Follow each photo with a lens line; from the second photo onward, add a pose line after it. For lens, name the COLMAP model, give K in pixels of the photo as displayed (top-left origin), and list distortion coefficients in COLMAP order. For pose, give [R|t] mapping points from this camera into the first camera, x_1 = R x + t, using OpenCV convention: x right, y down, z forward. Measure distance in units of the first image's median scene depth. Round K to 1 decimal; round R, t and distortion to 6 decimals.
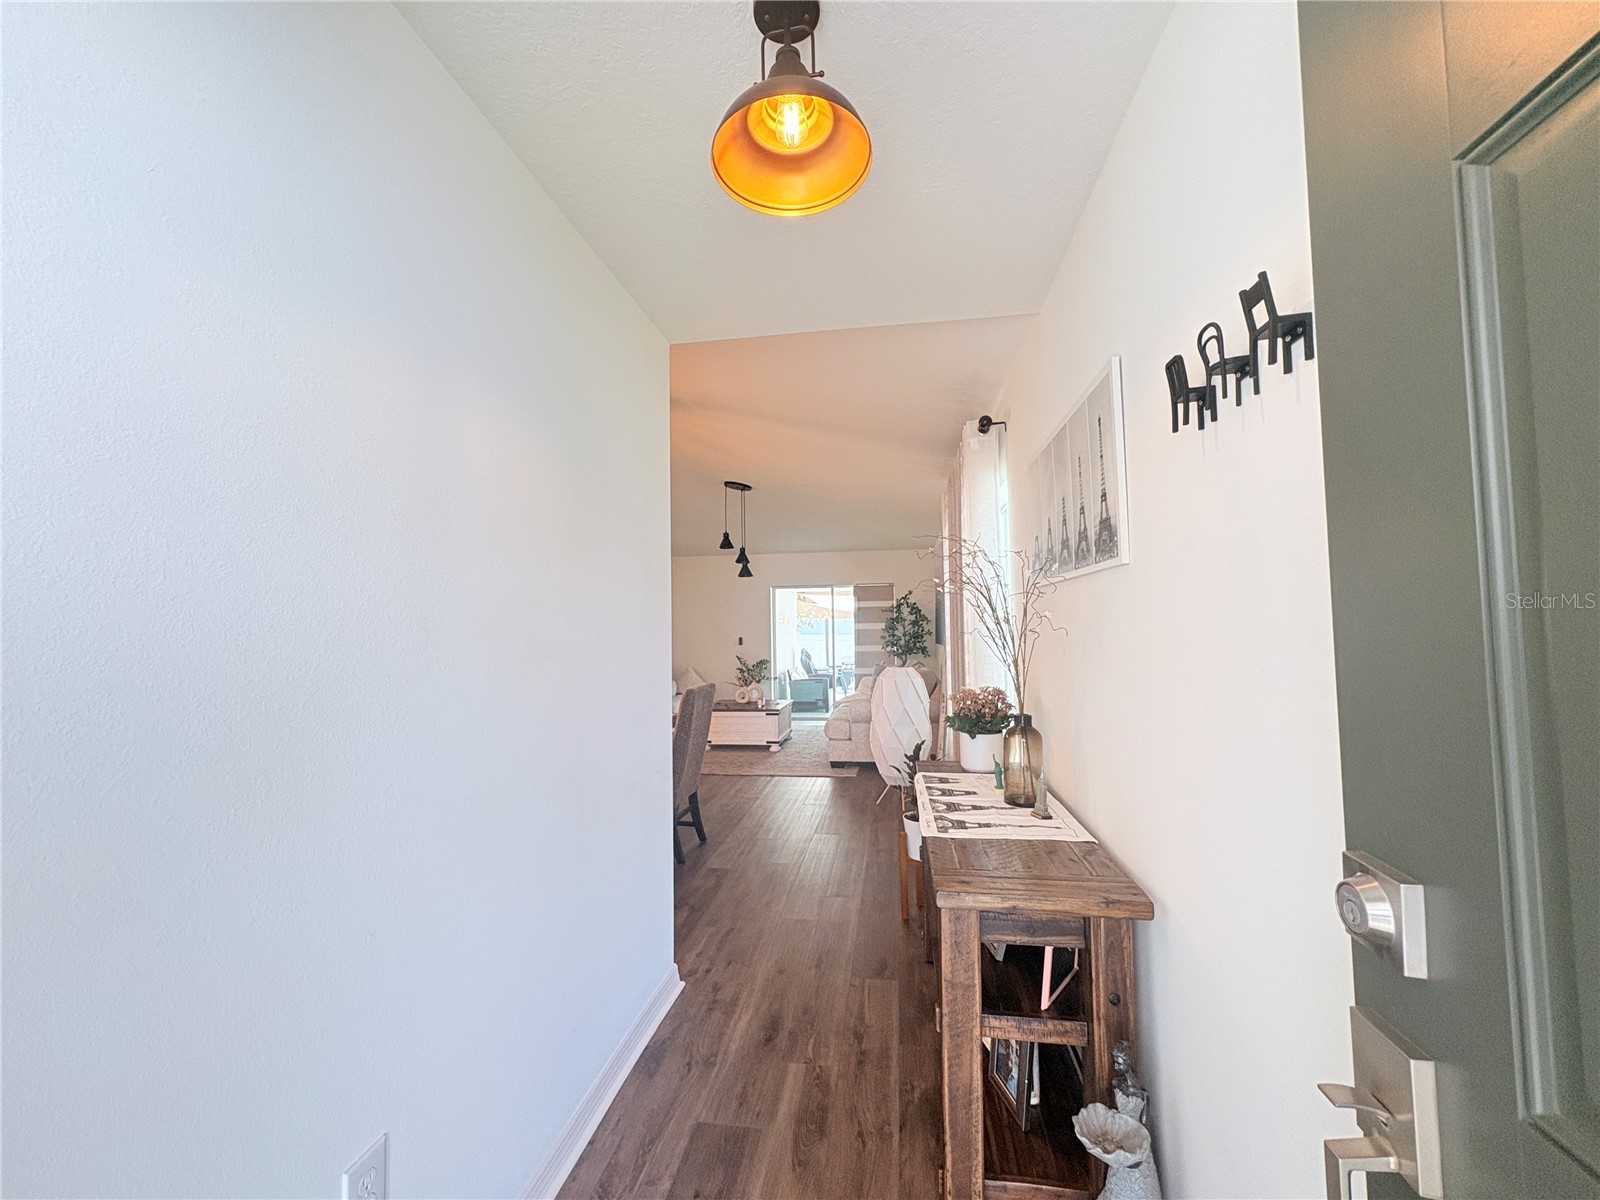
lens RADIAL K [[637.3, 0, 800.0], [0, 637.3, 600.0], [0, 0, 1]] dist [0.000562, 0.000071]
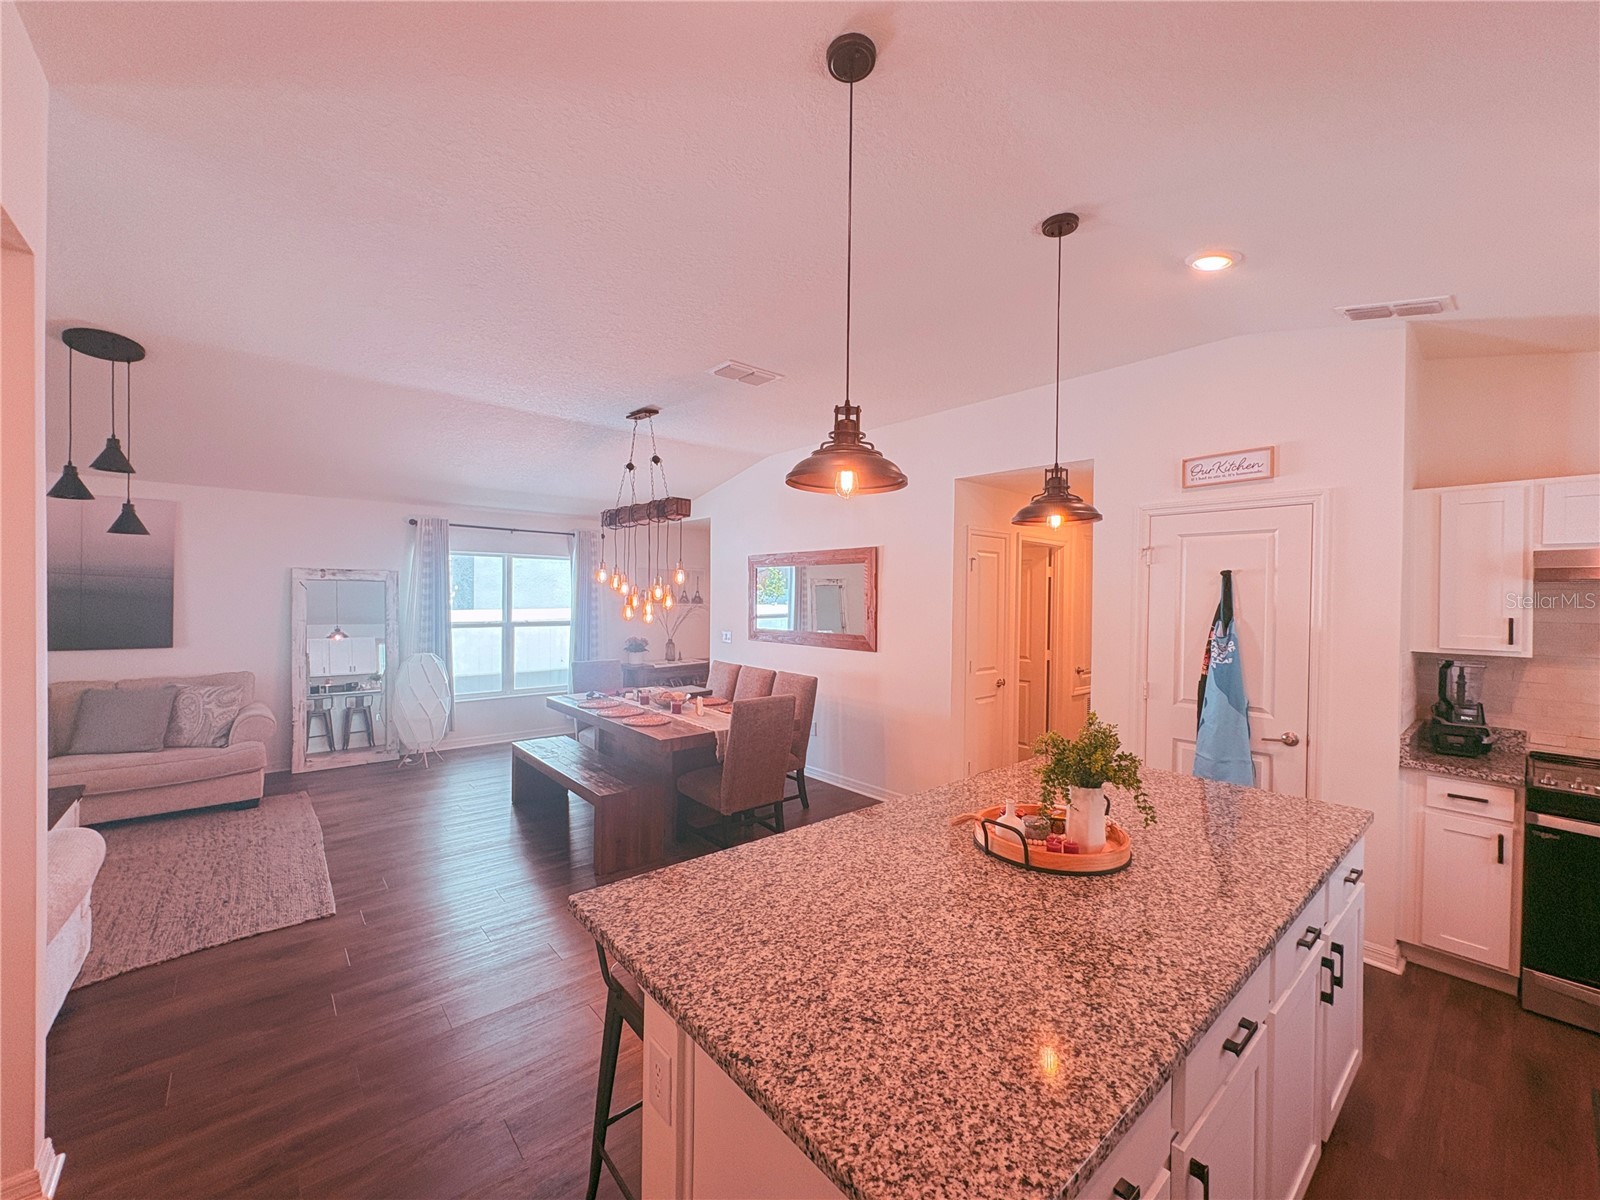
lens RADIAL K [[636.3, 0, 800.3], [0, 636.3, 600.7], [0, 0, 1]] dist [0.001622, -0.000539]
pose [[-0.760149, 0.002565, 0.649744, -0.658141], [-0.030617, 0.998740, -0.039763, 0.017284], [-0.649027, -0.050119, -0.759113, 0.812107]]
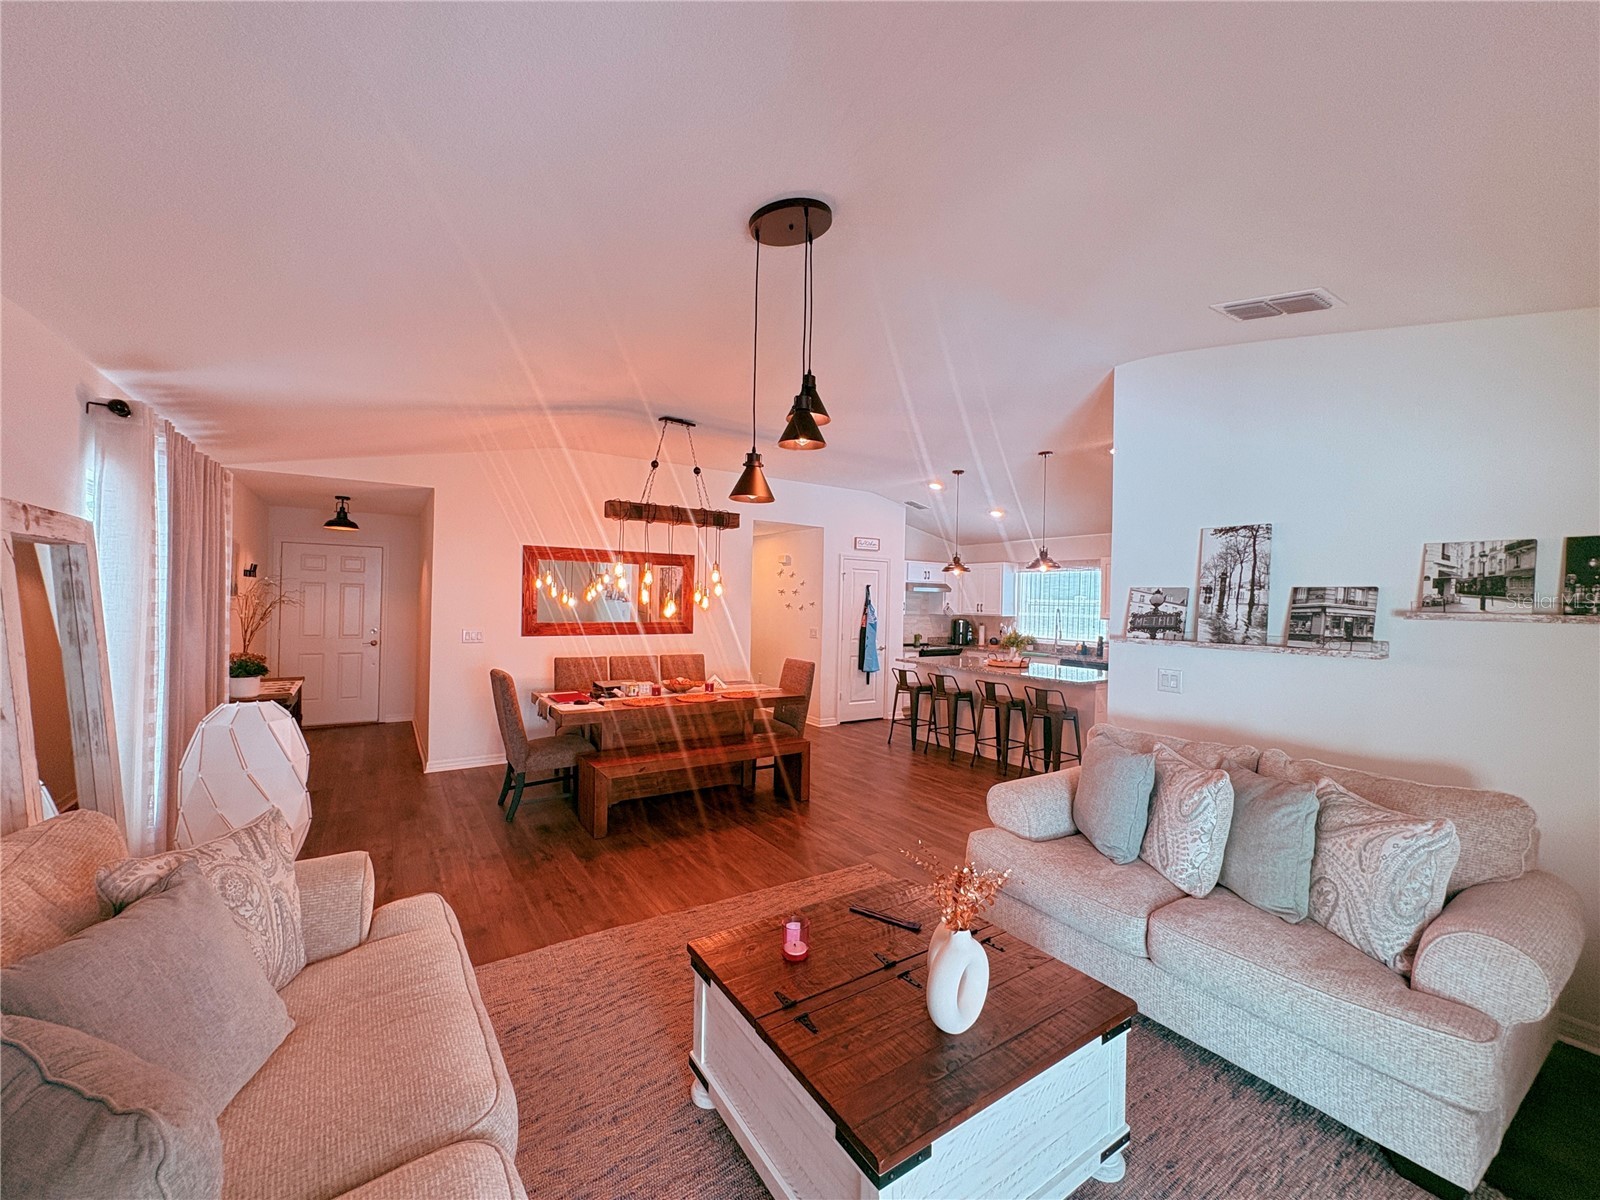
lens RADIAL K [[638.2, 0, 798.3], [0, 638.2, 603.4], [0, 0, 1]] dist [0.000246, -0.000148]
pose [[-0.741404, 0.002733, -0.671053, 0.097644], [0.022129, 0.999547, -0.020378, 0.020662], [0.670694, -0.029958, -0.741129, 0.991507]]
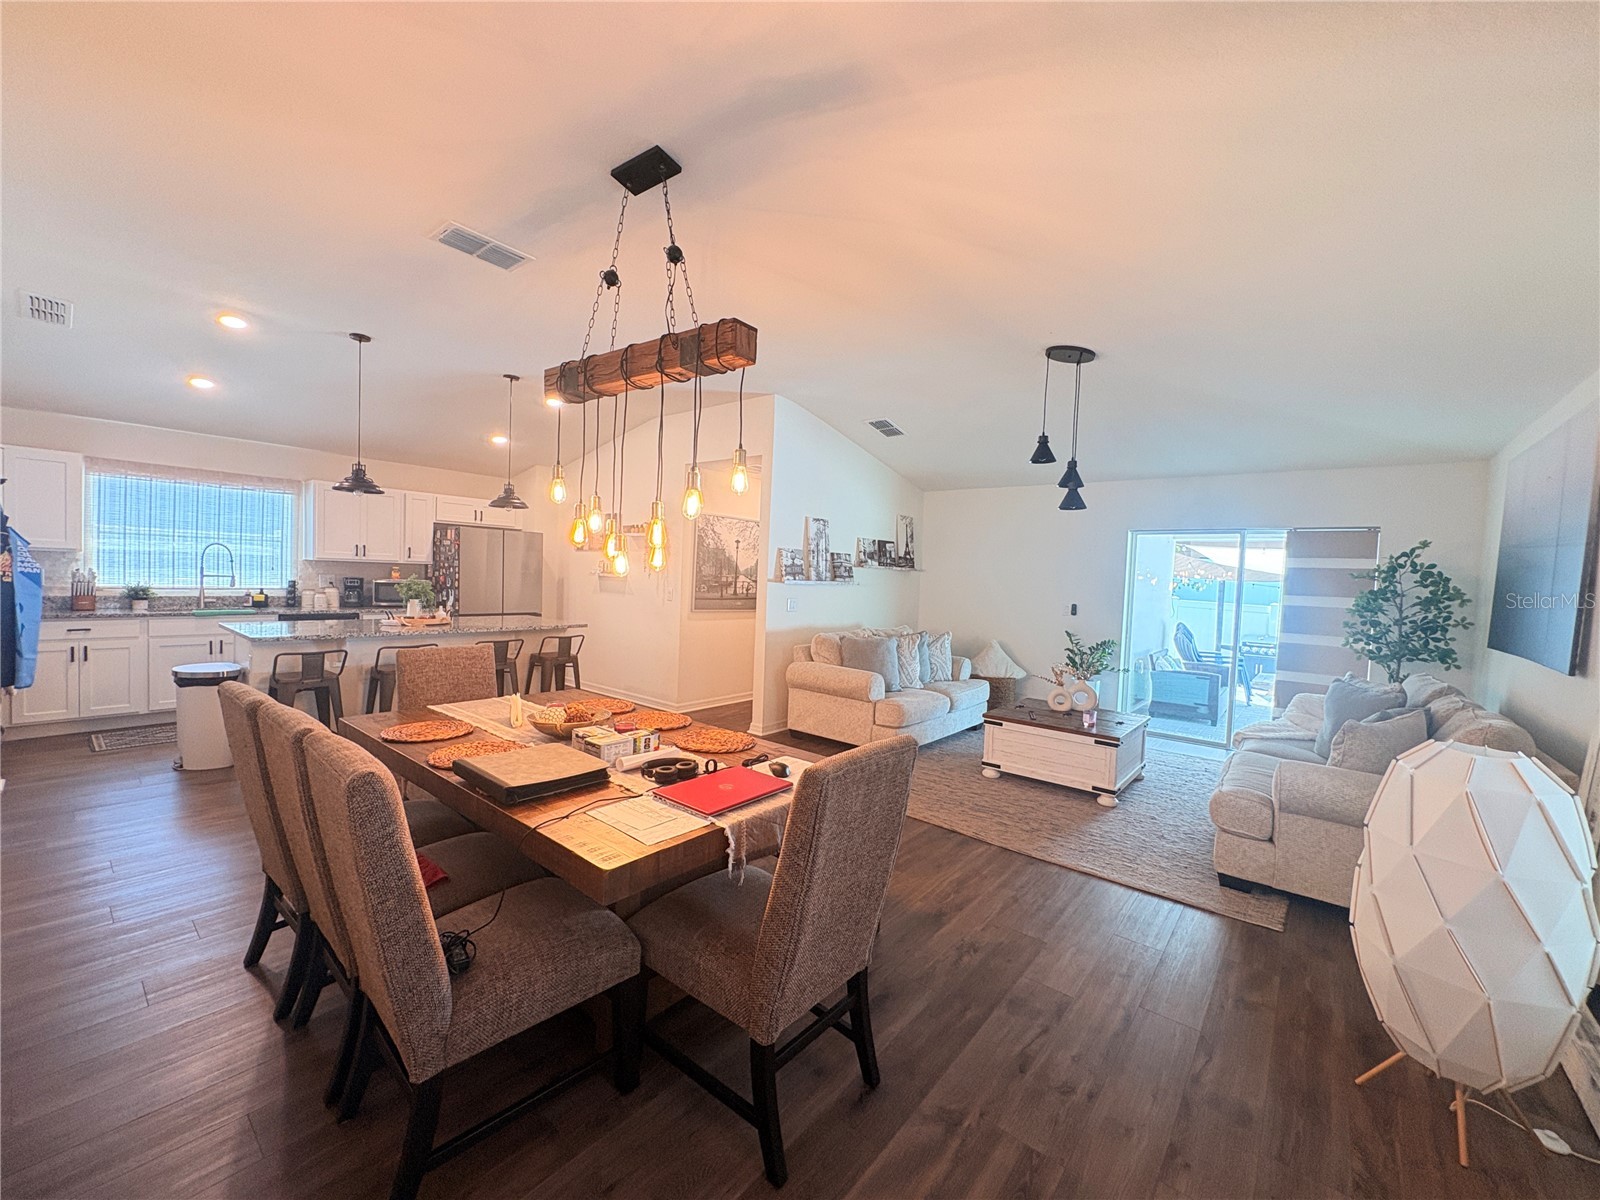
lens RADIAL K [[637.3, 0, 800.0], [0, 637.3, 600.0], [0, 0, 1]] dist [0.000562, 0.000071]
pose [[0.856238, 0.069644, -0.511866, 0.005132], [-0.027997, 0.995670, 0.088636, 0.001664], [0.515822, -0.061563, 0.854481, 0.283872]]
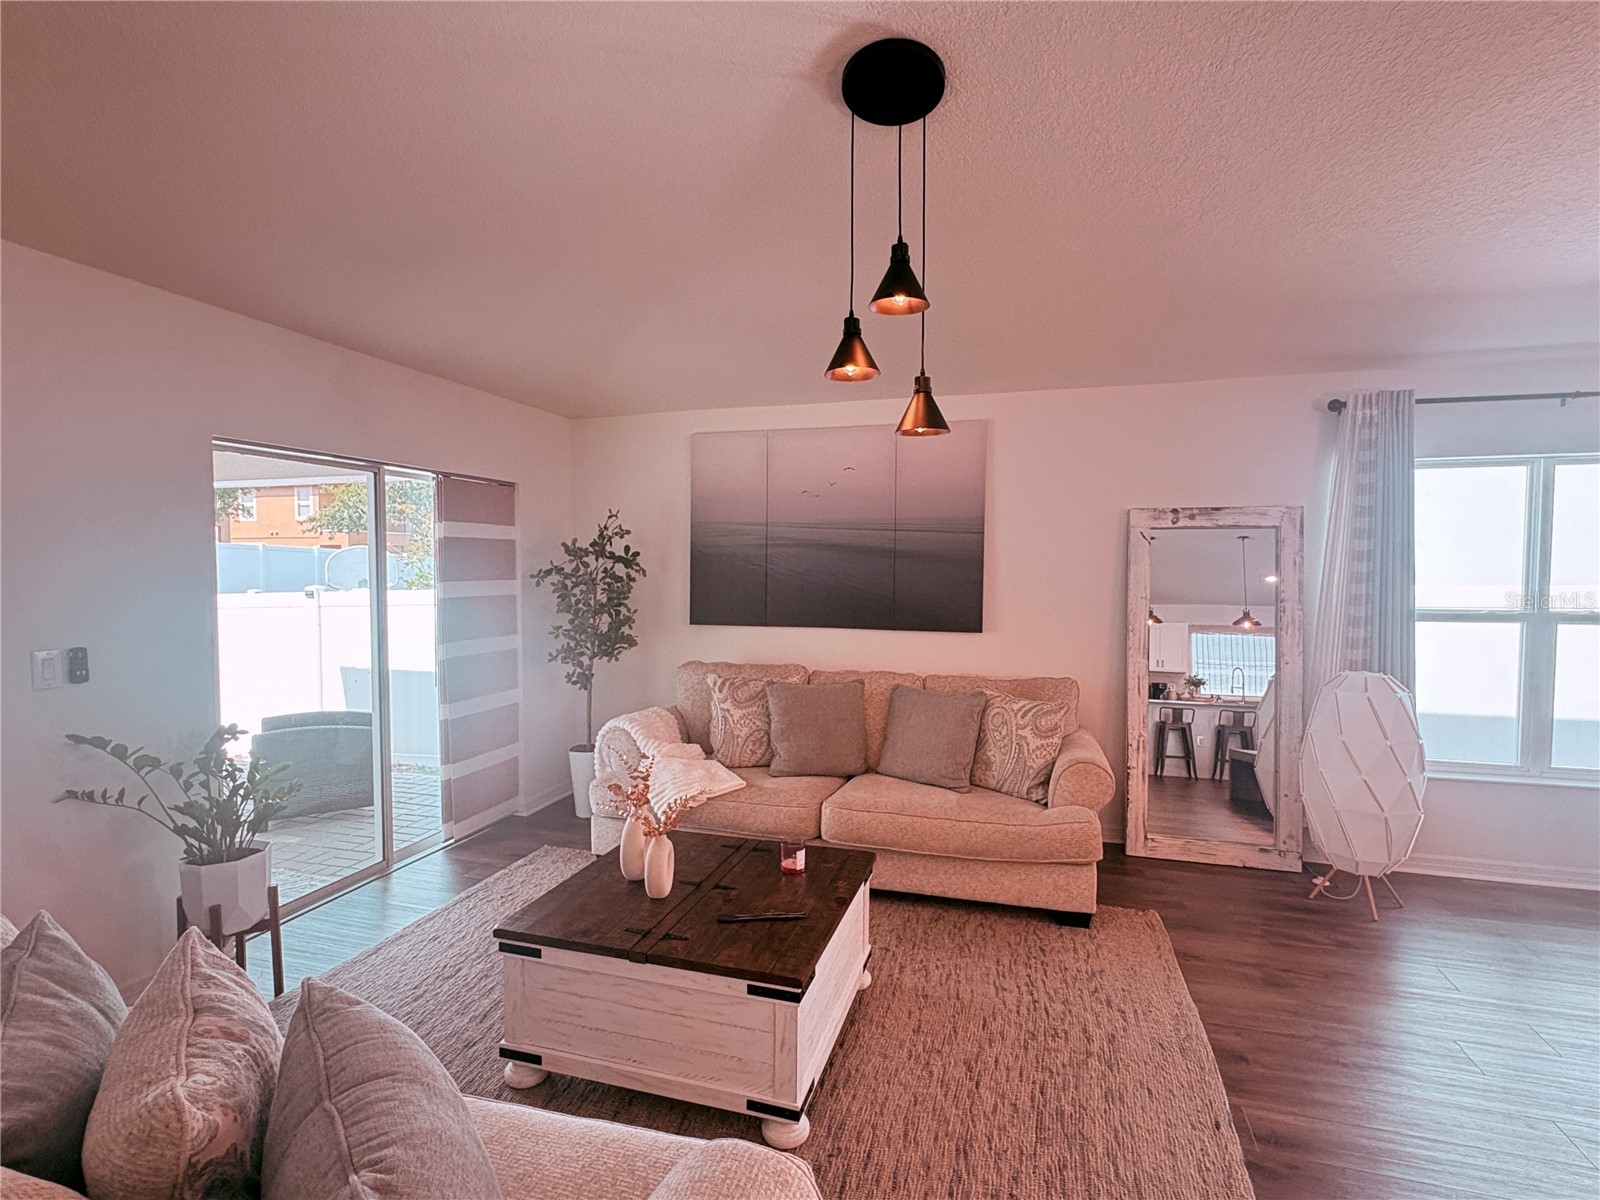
lens RADIAL K [[794.7, 0, 800.0], [0, 794.7, 600.0], [0, 0, 1]] dist [-0.000753, -0.000614]
pose [[0.143871, -0.026498, 0.989242, -0.350499], [-0.051403, 0.998092, 0.034211, 0.022710], [-0.988260, -0.055772, 0.142235, 0.783202]]
